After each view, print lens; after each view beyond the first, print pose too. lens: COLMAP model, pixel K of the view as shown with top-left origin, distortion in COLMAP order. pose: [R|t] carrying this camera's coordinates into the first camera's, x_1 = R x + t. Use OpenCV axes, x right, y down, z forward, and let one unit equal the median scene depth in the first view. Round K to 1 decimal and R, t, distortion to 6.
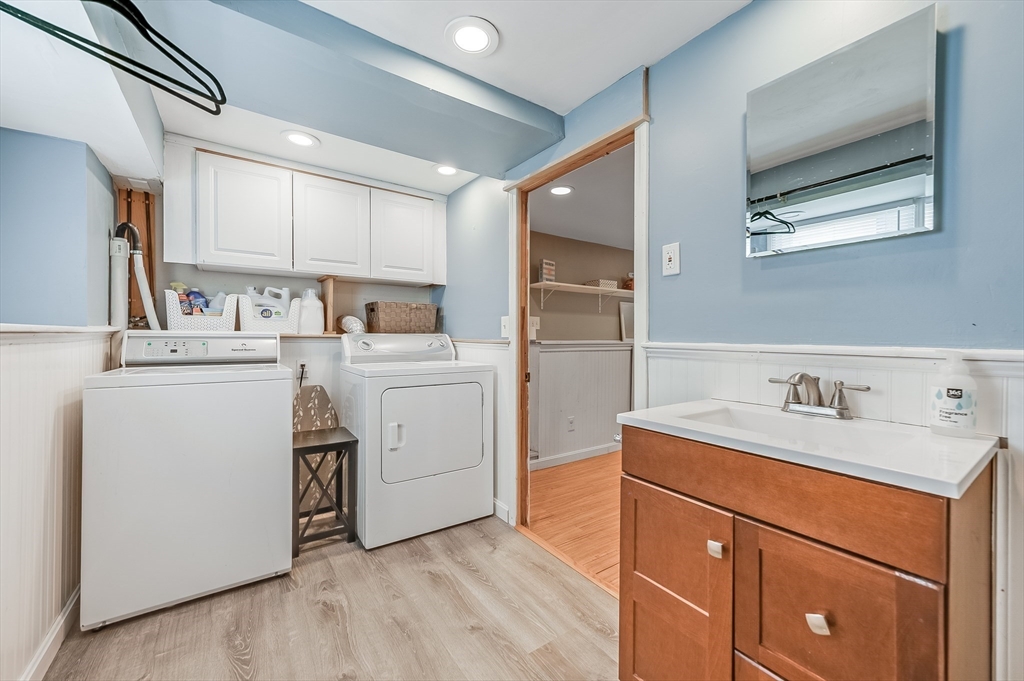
lens RADIAL K [[403.0, 0, 510.3], [0, 403.0, 339.2], [0, 0, 1]] dist [0.000042, 0.000036]
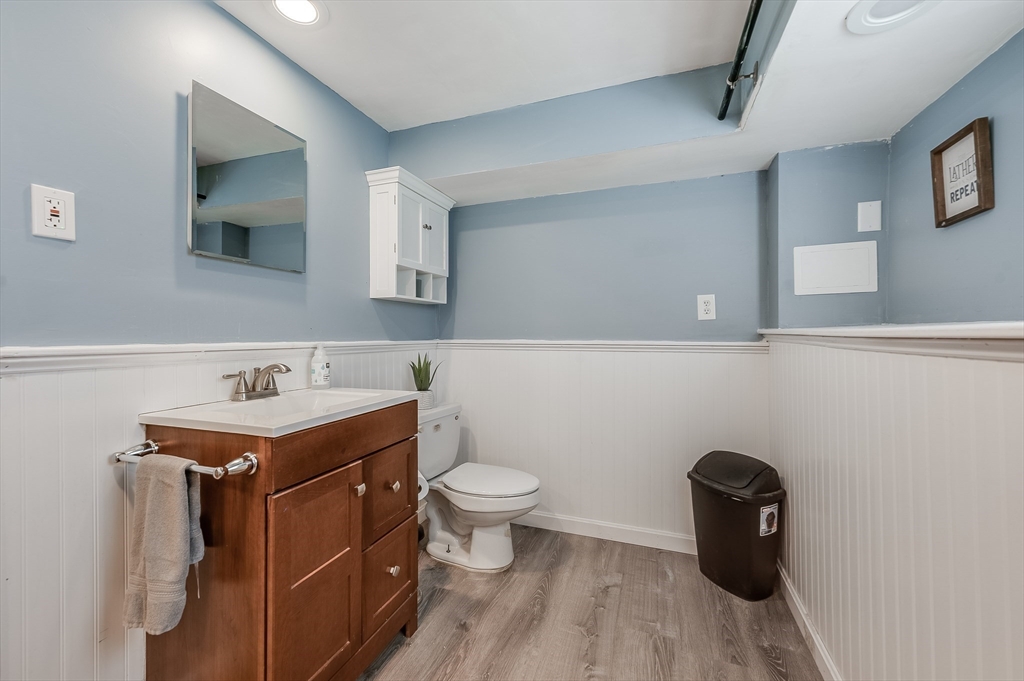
lens RADIAL K [[403.0, 0, 510.3], [0, 403.0, 339.2], [0, 0, 1]] dist [0.000042, 0.000036]
pose [[-0.577585, -0.013757, 0.816215, -0.717481], [0.003621, 0.999805, 0.019414, -0.016780], [-0.816323, 0.014168, -0.577422, 1.081102]]
